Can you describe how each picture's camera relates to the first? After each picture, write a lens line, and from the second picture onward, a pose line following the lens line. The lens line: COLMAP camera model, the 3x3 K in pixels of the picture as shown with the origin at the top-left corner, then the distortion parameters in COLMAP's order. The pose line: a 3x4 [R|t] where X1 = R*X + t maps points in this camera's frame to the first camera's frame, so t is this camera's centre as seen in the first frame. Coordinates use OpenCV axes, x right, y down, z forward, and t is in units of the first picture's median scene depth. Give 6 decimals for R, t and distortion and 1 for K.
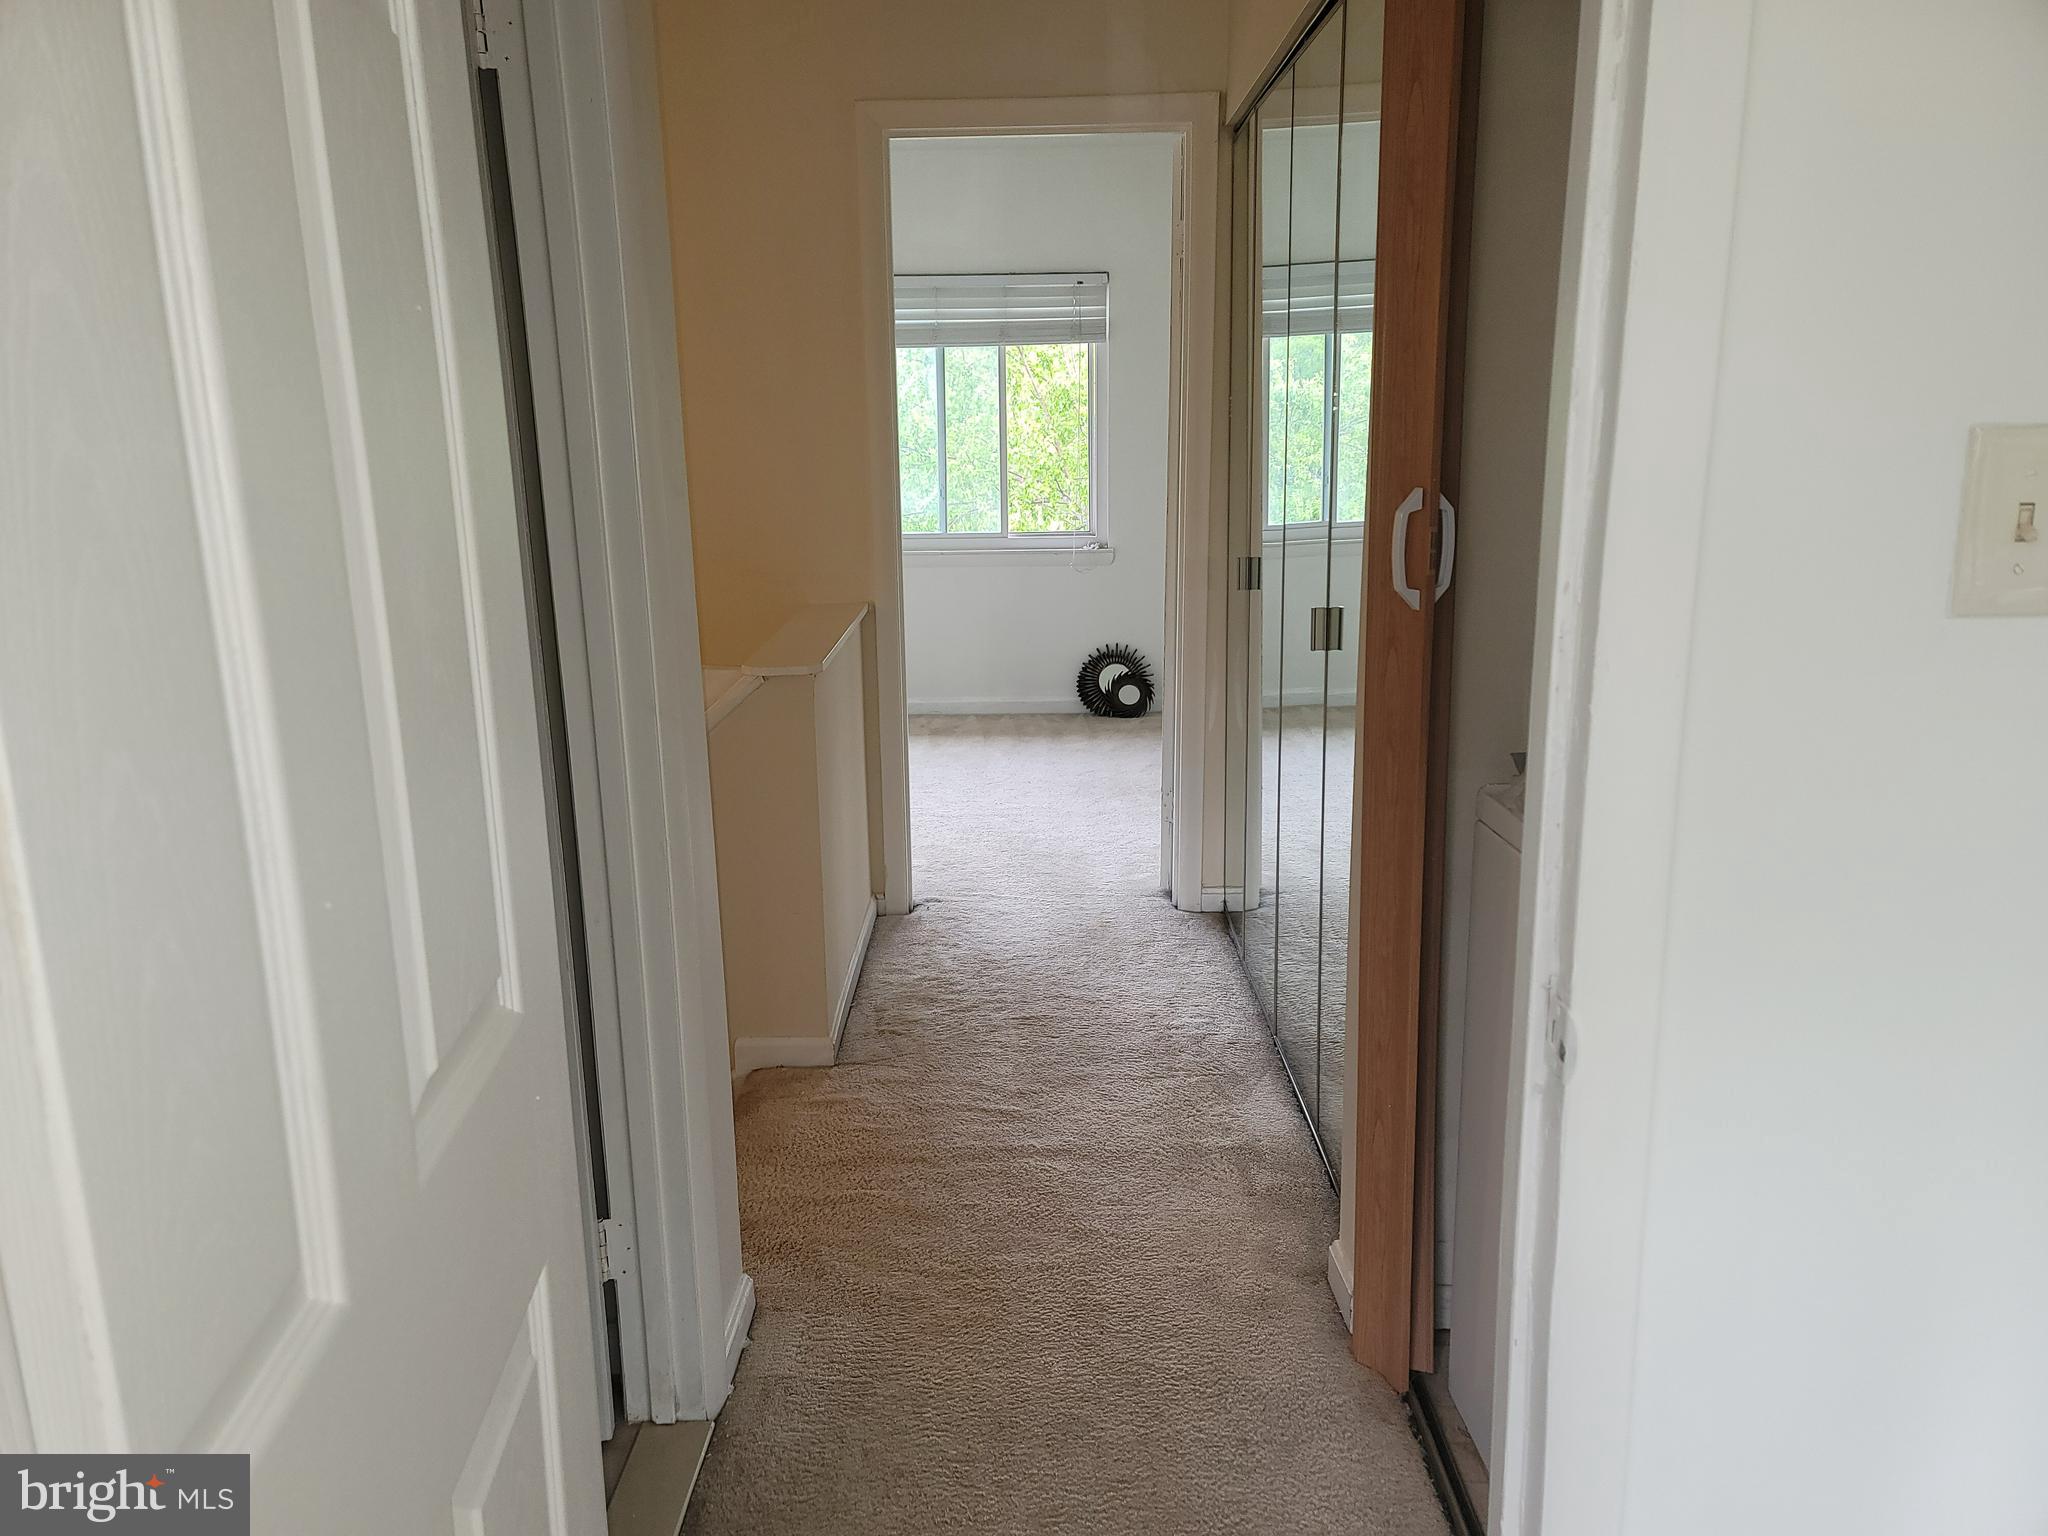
lens RADIAL K [[1501.7, 0, 1016.9], [0, 1501.7, 772.5], [0, 0, 1]] dist [0.074264, -0.060857]
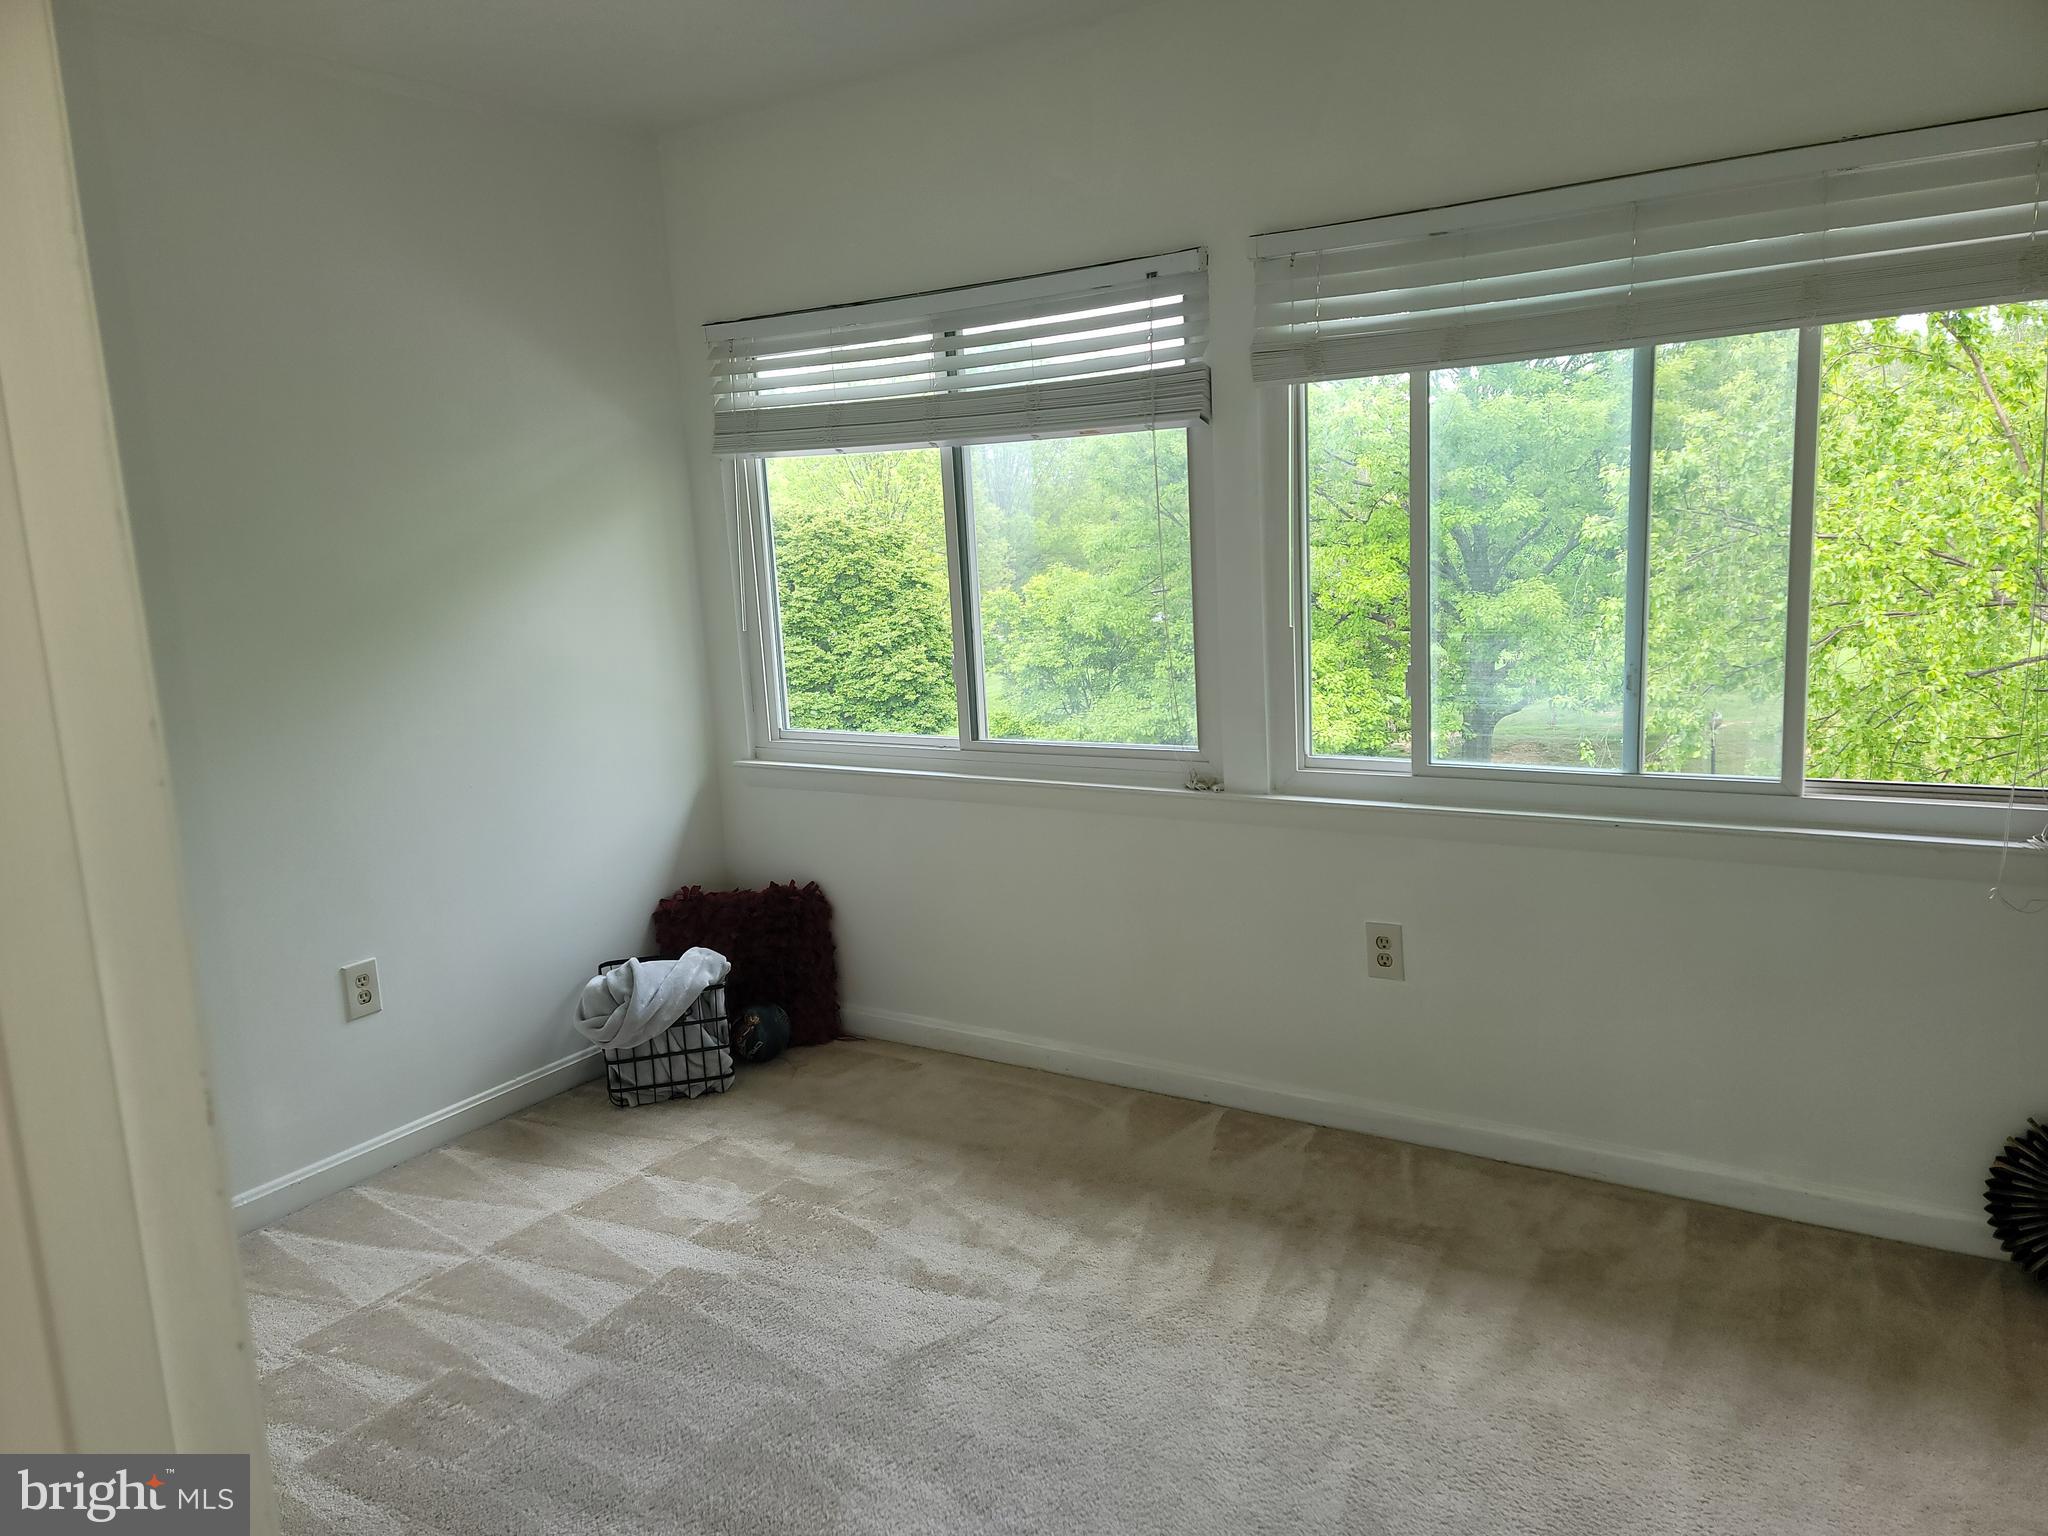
lens RADIAL K [[1501.7, 0, 1022.4], [0, 1501.7, 755.4], [0, 0, 1]] dist [0.074264, -0.060857]
pose [[0.841631, 0.058501, -0.536875, 0.037170], [-0.084972, 0.996078, -0.024667, -0.139603], [0.533327, 0.066380, 0.843301, 0.546002]]
